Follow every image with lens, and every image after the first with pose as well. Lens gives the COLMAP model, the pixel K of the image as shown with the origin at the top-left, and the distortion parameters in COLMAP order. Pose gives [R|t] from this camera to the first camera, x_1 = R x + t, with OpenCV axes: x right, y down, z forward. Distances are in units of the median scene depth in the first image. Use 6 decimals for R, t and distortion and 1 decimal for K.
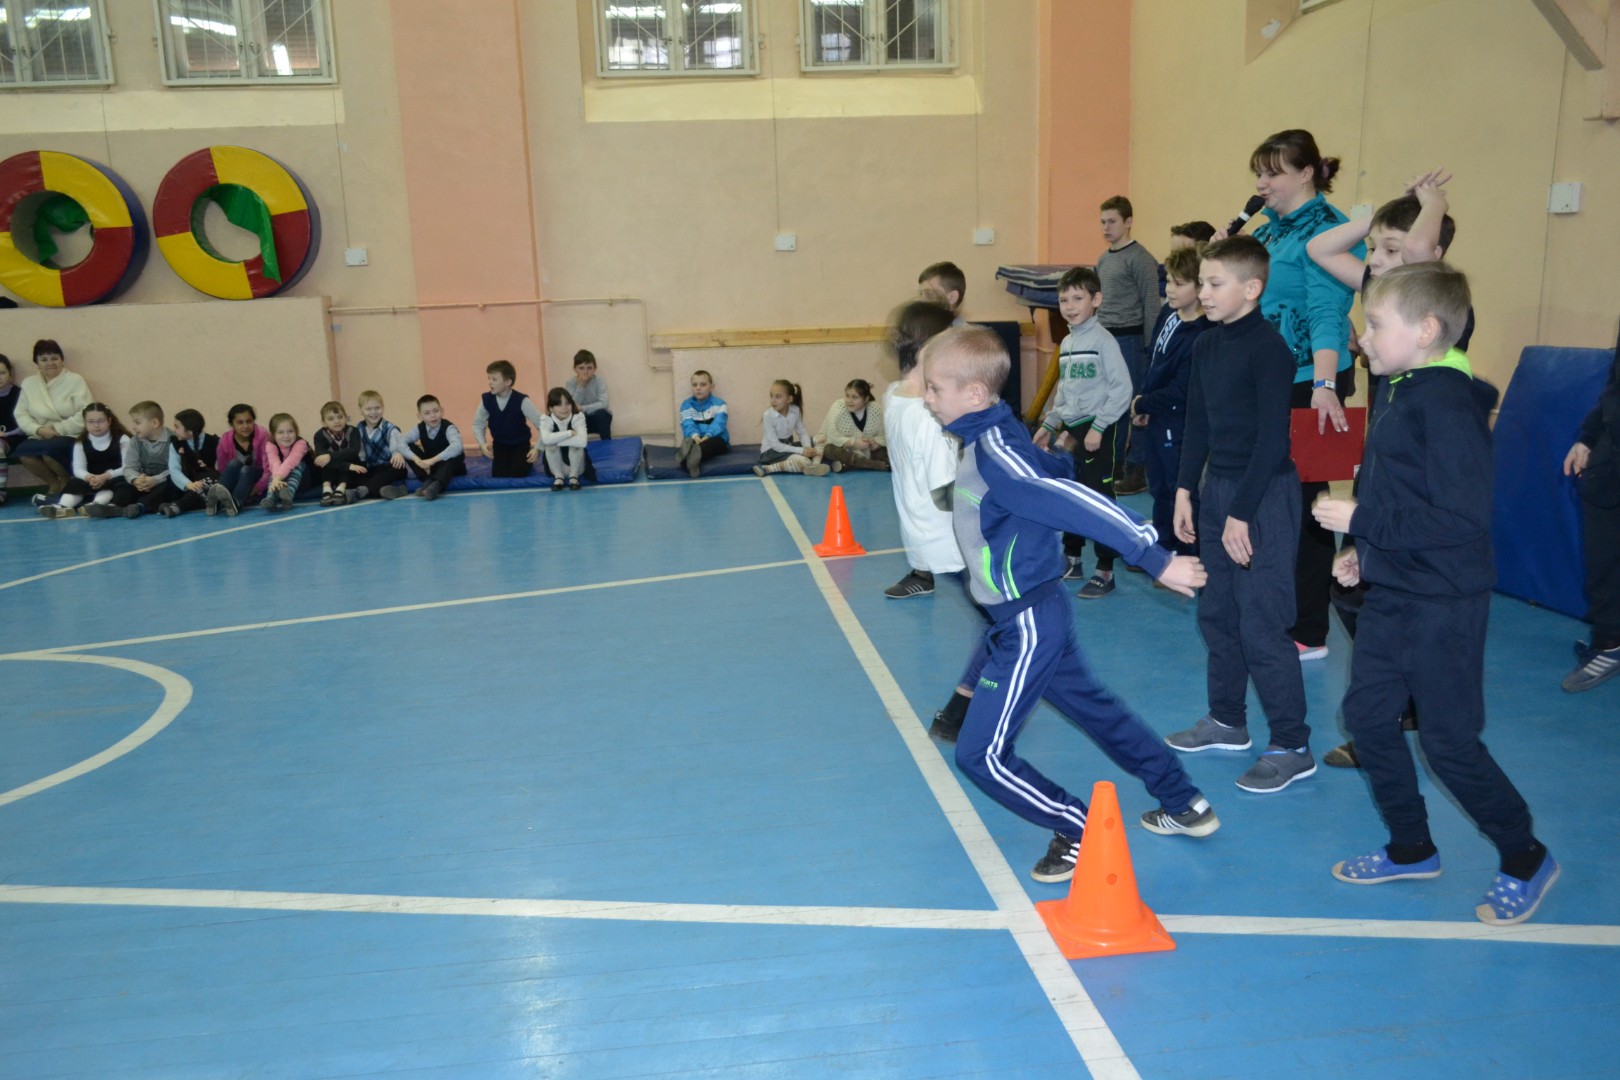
lens RADIAL K [[1371.9, 0, 805.7], [0, 1371.9, 527.5], [0, 0, 1]] dist [-0.035159, 0.014091]
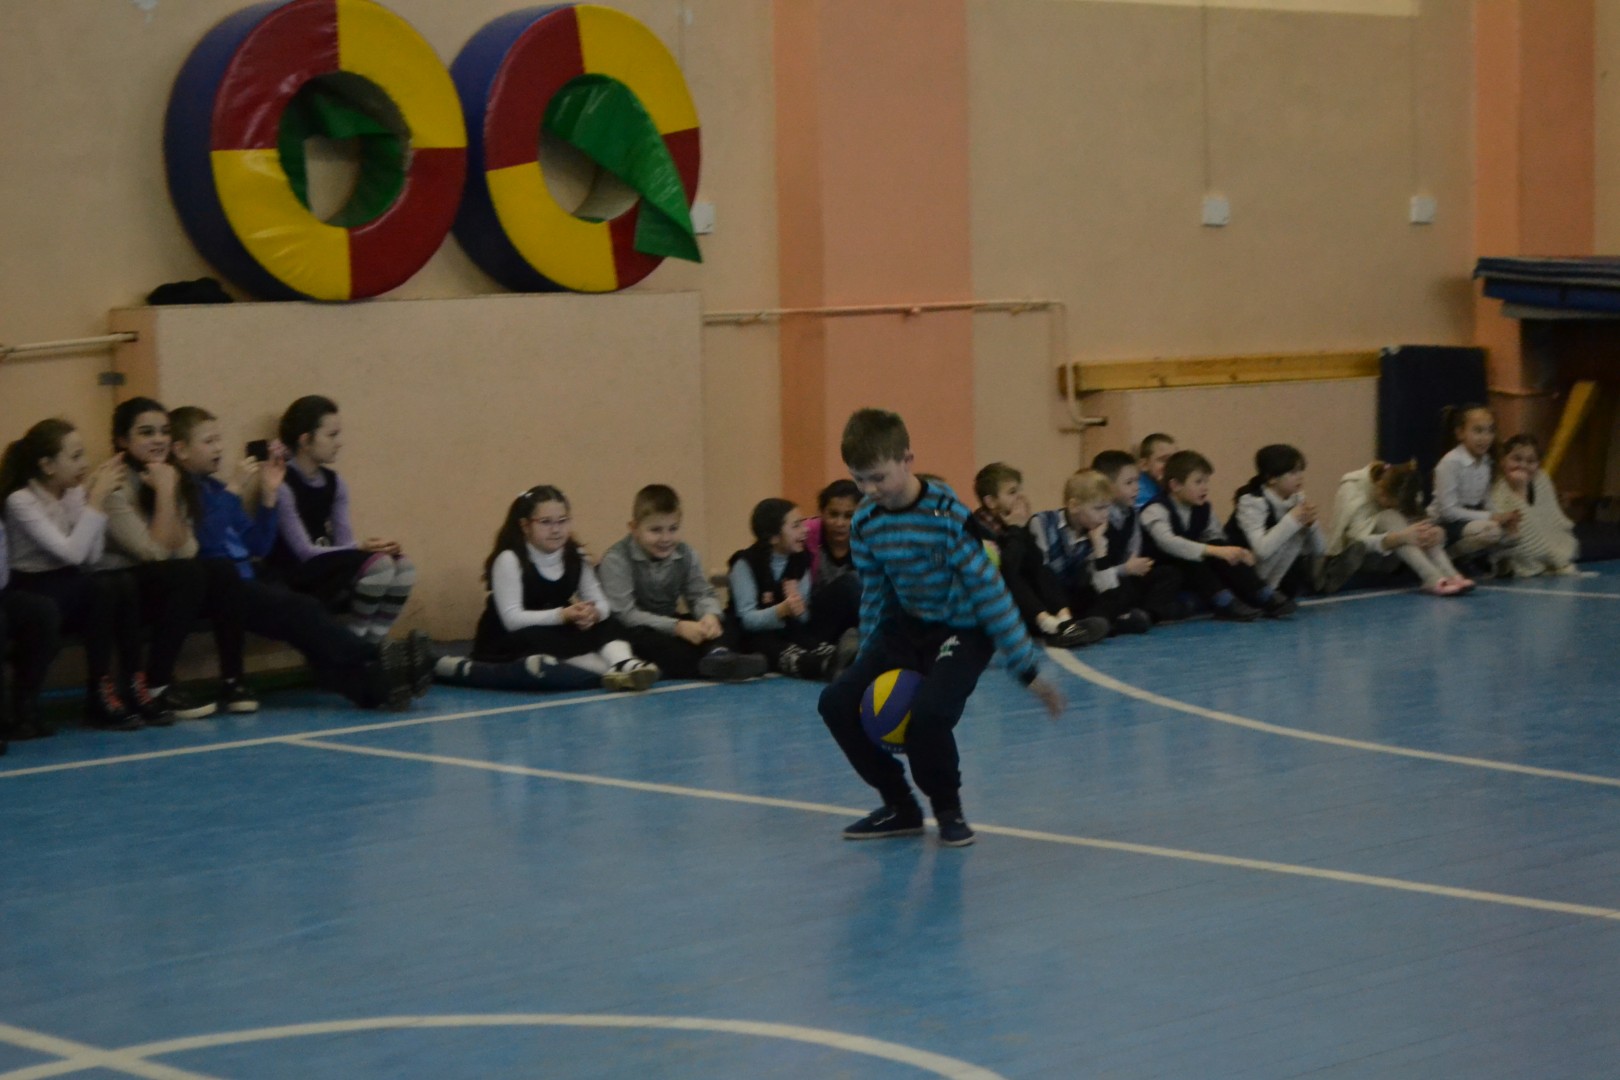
lens RADIAL K [[3773.7, 0, 784.3], [0, 3773.7, 514.9], [0, 0, 1]] dist [-0.029286, 0.000000]
pose [[0.788238, -0.026444, 0.614803, -1.160107], [0.105481, 0.990096, -0.092652, 0.051983], [-0.606263, 0.137882, 0.783220, -0.142018]]
